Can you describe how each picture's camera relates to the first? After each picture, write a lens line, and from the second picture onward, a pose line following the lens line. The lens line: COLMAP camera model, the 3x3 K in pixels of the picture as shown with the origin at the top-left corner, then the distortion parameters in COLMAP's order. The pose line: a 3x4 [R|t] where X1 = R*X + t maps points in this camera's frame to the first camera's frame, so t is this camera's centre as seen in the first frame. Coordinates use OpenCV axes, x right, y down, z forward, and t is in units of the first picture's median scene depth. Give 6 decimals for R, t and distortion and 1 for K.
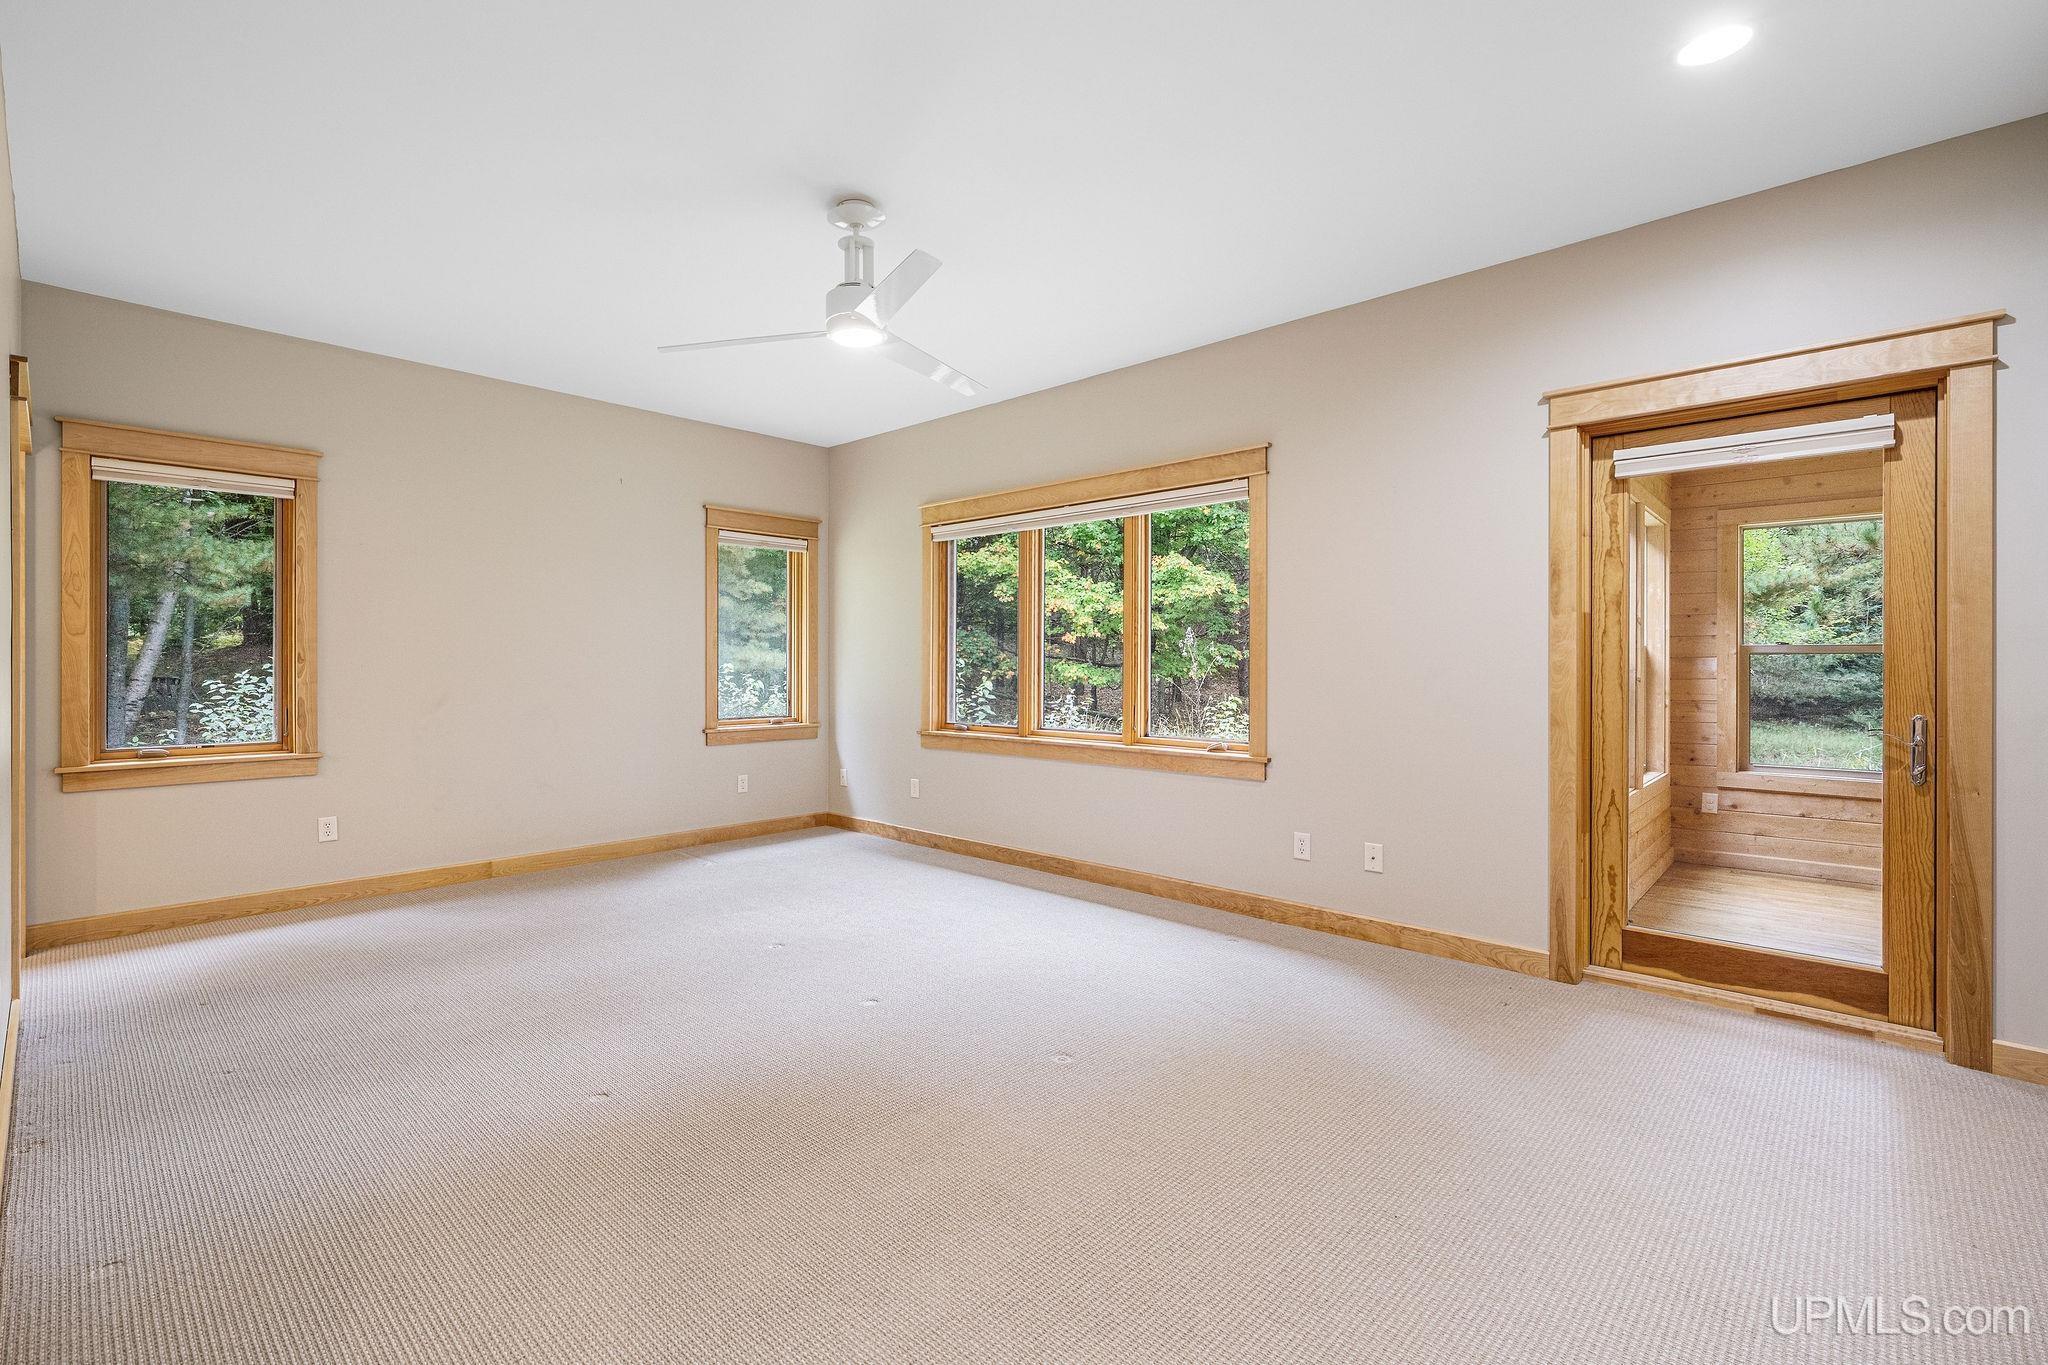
lens RADIAL K [[922.8, 0, 1024.4], [0, 922.8, 676.2], [0, 0, 1]] dist [-0.001424, -0.000527]
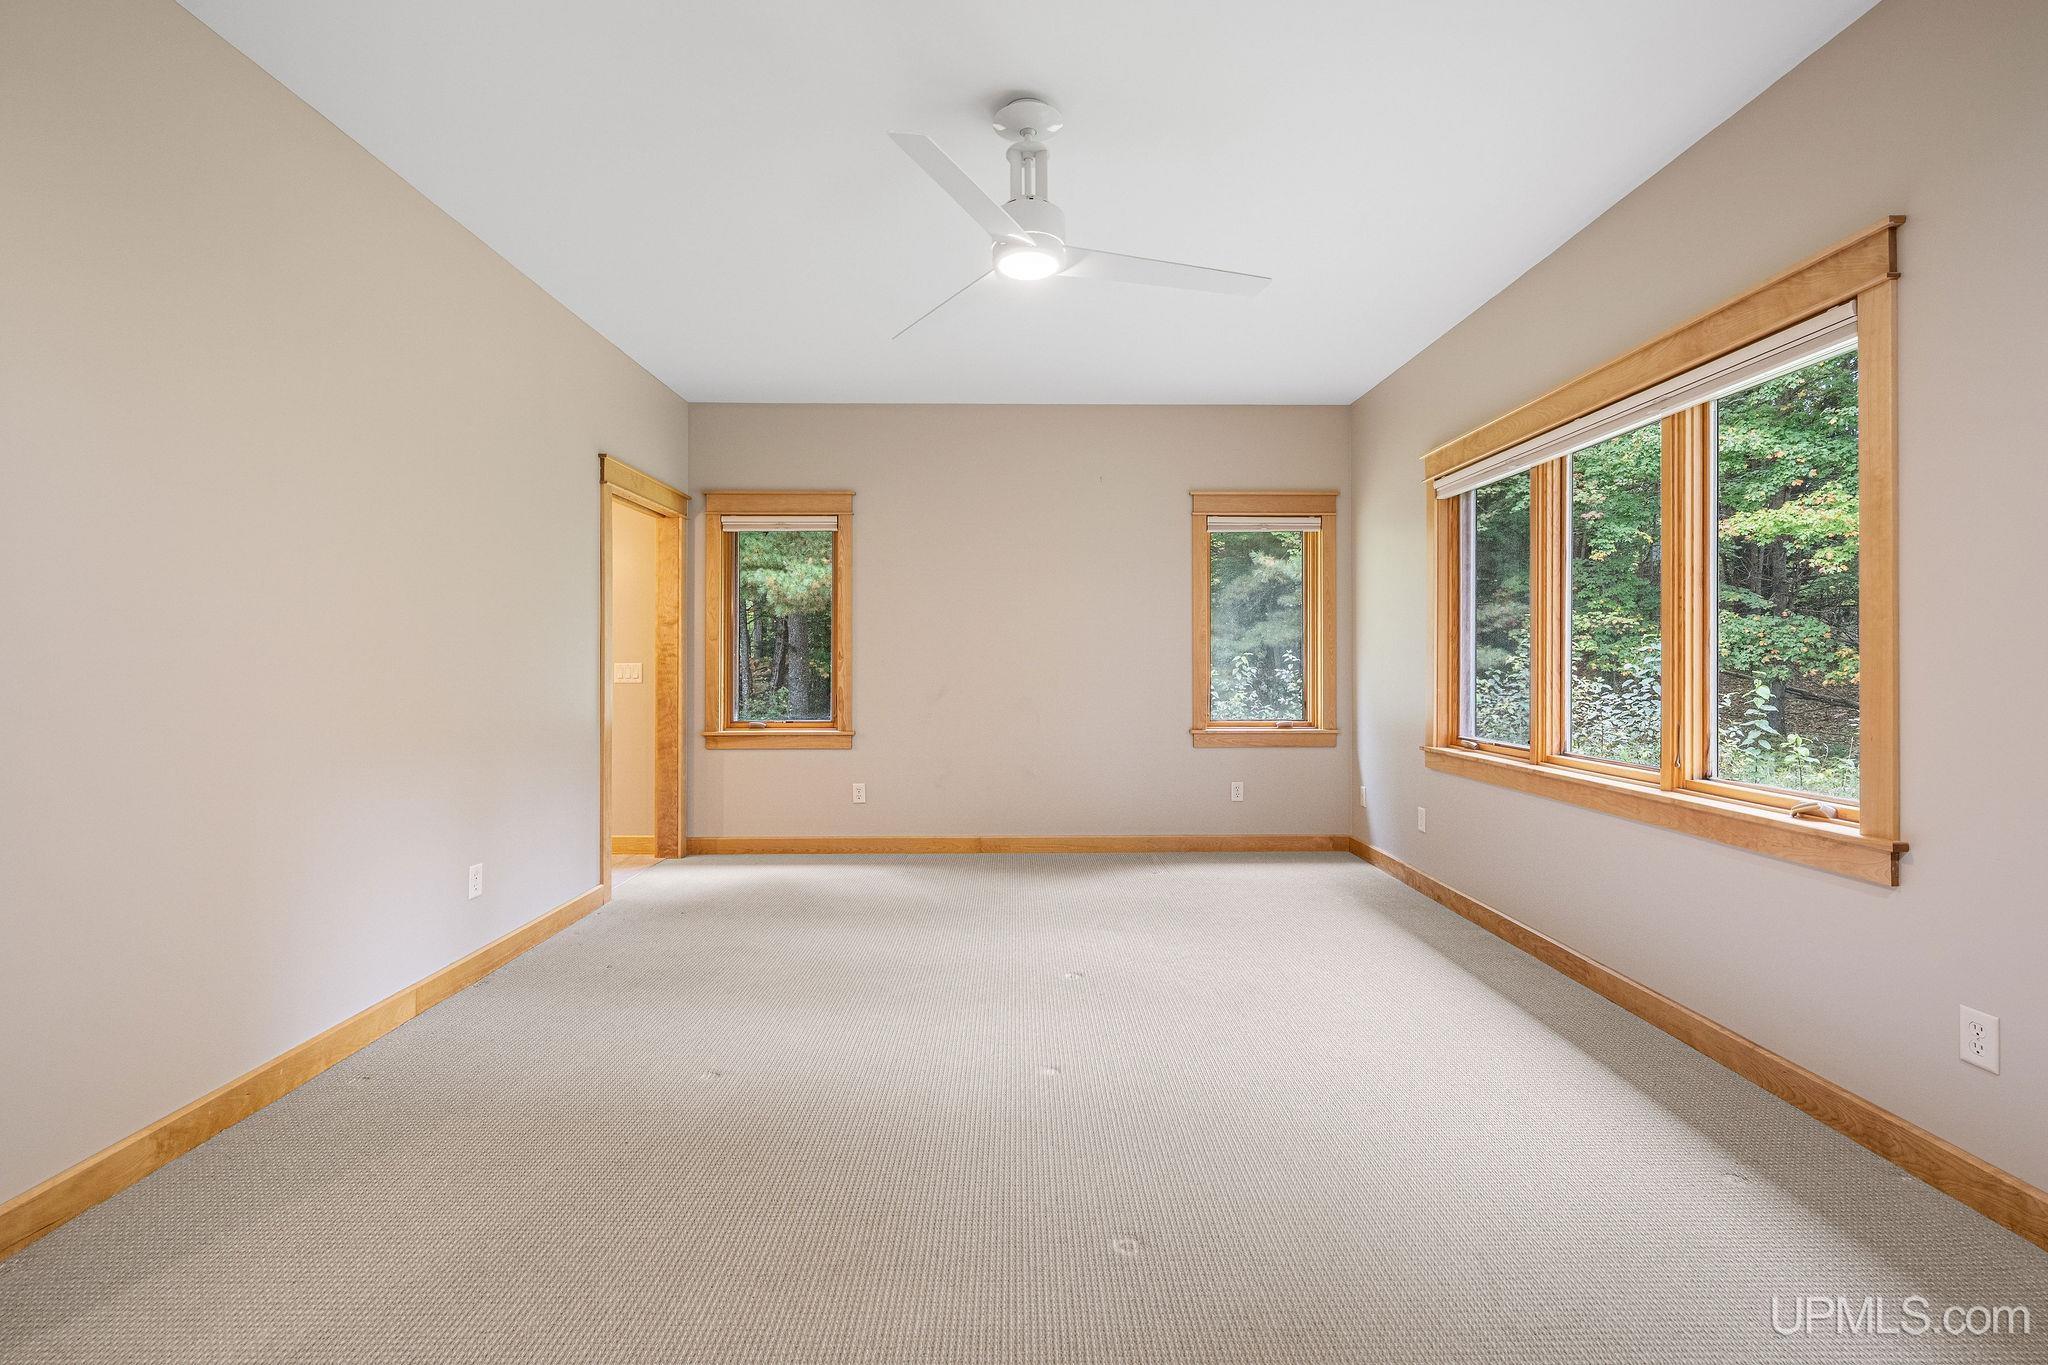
lens RADIAL K [[922.8, 0, 1023.0], [0, 922.8, 663.4], [0, 0, 1]] dist [-0.001424, -0.000527]
pose [[0.684302, -0.000565, -0.729199, 0.258417], [-0.009407, 0.999910, -0.009603, 0.000559], [0.729138, 0.013431, 0.684235, 0.263217]]
